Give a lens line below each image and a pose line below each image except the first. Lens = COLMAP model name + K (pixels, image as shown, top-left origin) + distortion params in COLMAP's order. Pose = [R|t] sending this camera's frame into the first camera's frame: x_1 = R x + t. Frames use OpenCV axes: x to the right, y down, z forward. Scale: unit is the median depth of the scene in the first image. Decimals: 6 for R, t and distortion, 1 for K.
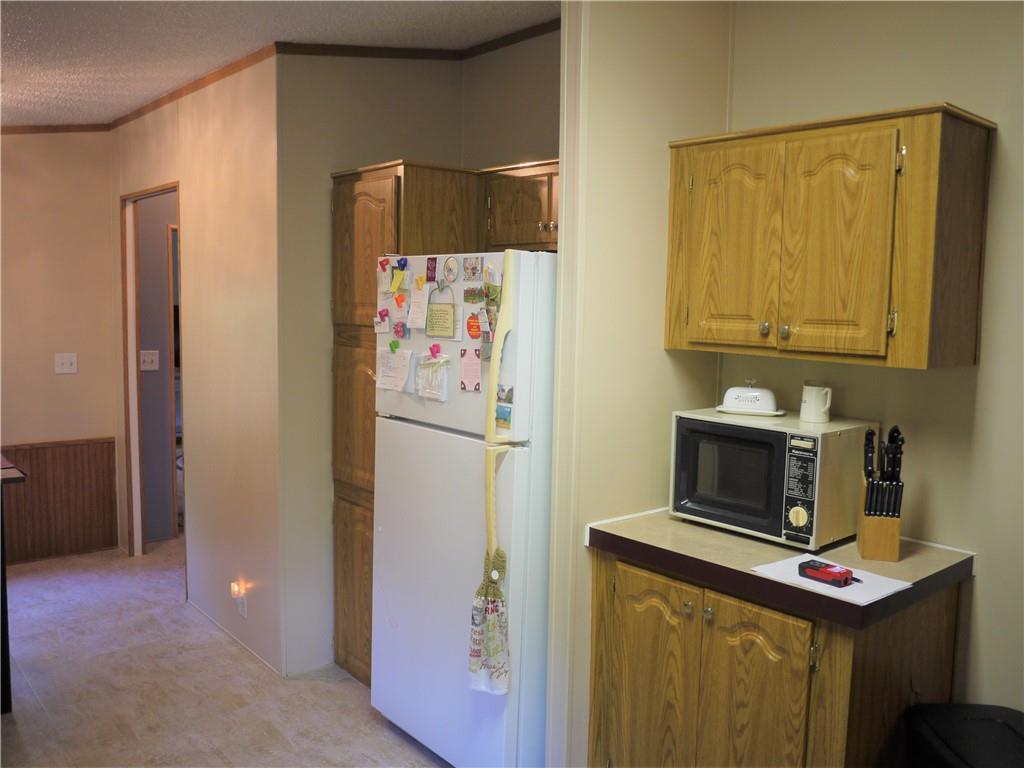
lens RADIAL K [[855.4, 0, 512.9], [0, 855.4, 384.5], [0, 0, 1]] dist [-0.001425, -0.001620]
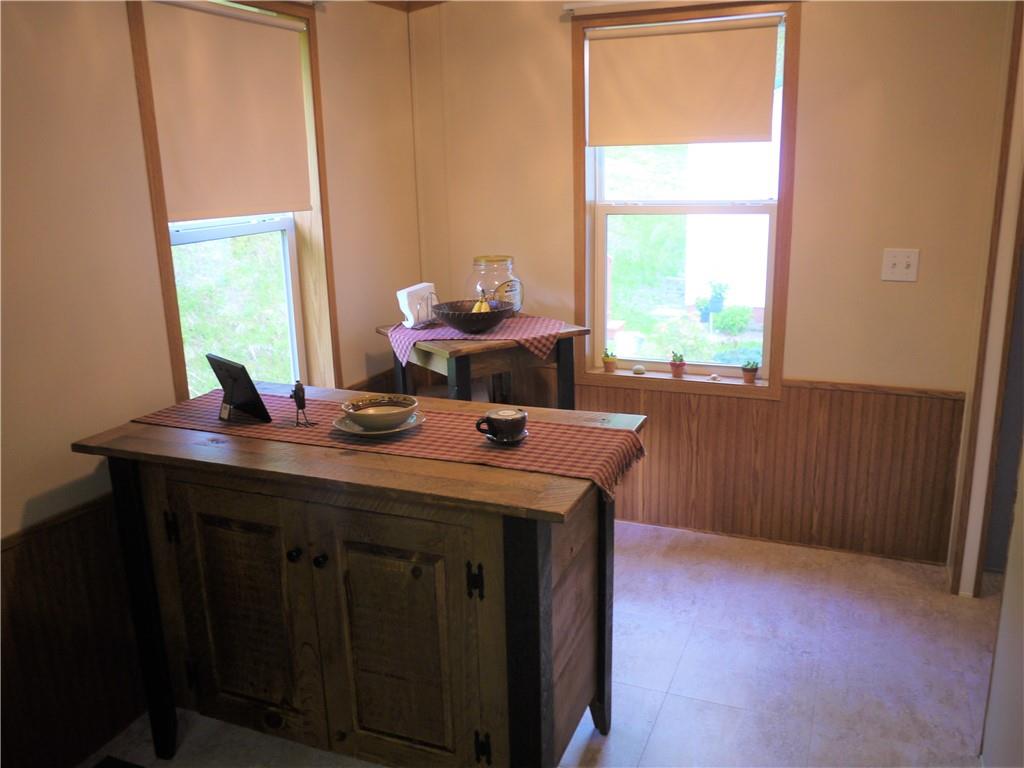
lens RADIAL K [[855.4, 0, 512.8], [0, 855.4, 388.2], [0, 0, 1]] dist [-0.001425, -0.001620]
pose [[0.452055, 0.208184, -0.867355, -0.096493], [-0.061365, 0.977337, 0.202599, -0.044901], [0.889877, -0.038360, 0.454586, 0.466135]]
